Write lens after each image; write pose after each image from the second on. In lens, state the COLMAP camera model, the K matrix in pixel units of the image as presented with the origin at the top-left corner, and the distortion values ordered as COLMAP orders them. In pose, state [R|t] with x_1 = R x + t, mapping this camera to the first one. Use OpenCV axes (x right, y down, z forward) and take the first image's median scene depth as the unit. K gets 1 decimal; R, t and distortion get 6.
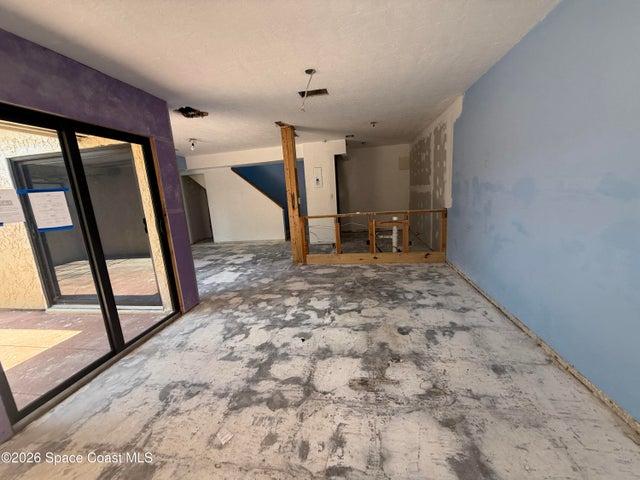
lens RADIAL K [[254.0, 0, 318.6], [0, 254.0, 239.4], [0, 0, 1]] dist [-0.000445, -0.000393]
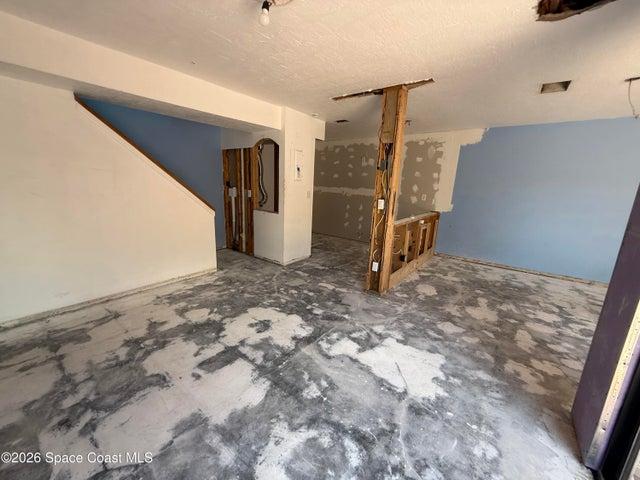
lens RADIAL K [[254.0, 0, 318.6], [0, 254.0, 239.4], [0, 0, 1]] dist [-0.000445, -0.000393]
pose [[0.460747, -0.109007, 0.880812, -1.198895], [0.095968, 0.992729, 0.072658, -0.185478], [-0.882328, 0.051053, 0.467858, 1.294636]]
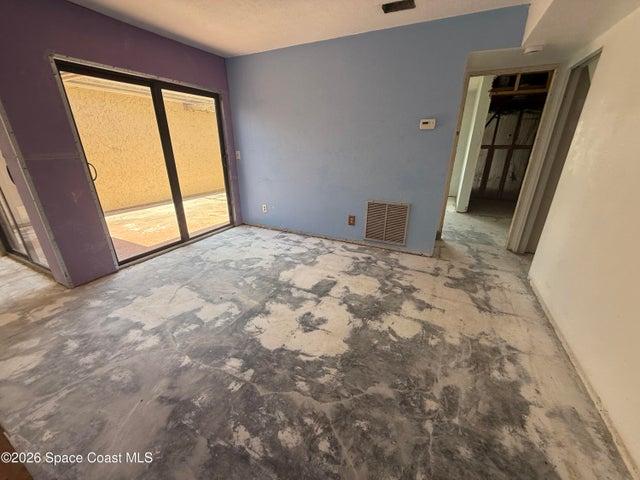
lens RADIAL K [[254.0, 0, 318.6], [0, 254.0, 239.4], [0, 0, 1]] dist [-0.000445, -0.000393]
pose [[-0.291285, 0.401036, -0.868518, -0.100771], [-0.161460, 0.874253, 0.457834, -0.363968], [0.942912, 0.273591, -0.189906, 1.945843]]
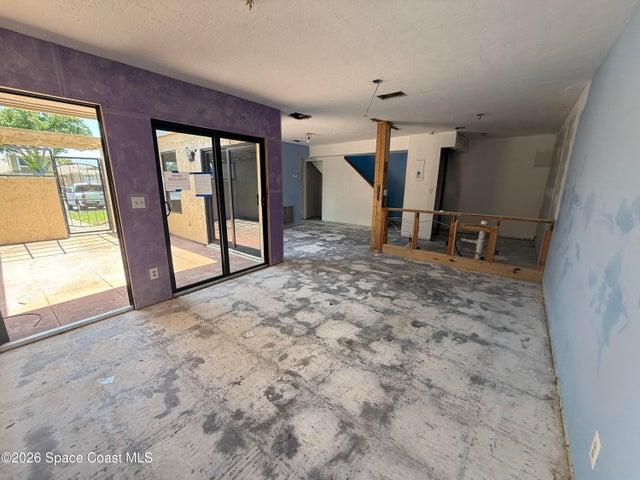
lens RADIAL K [[254.0, 0, 318.6], [0, 254.0, 239.4], [0, 0, 1]] dist [-0.000445, -0.000393]
pose [[0.872975, 0.182571, -0.452308, 0.302872], [-0.158089, 0.983155, 0.091724, -0.019724], [0.461435, -0.008568, 0.887133, -0.111873]]
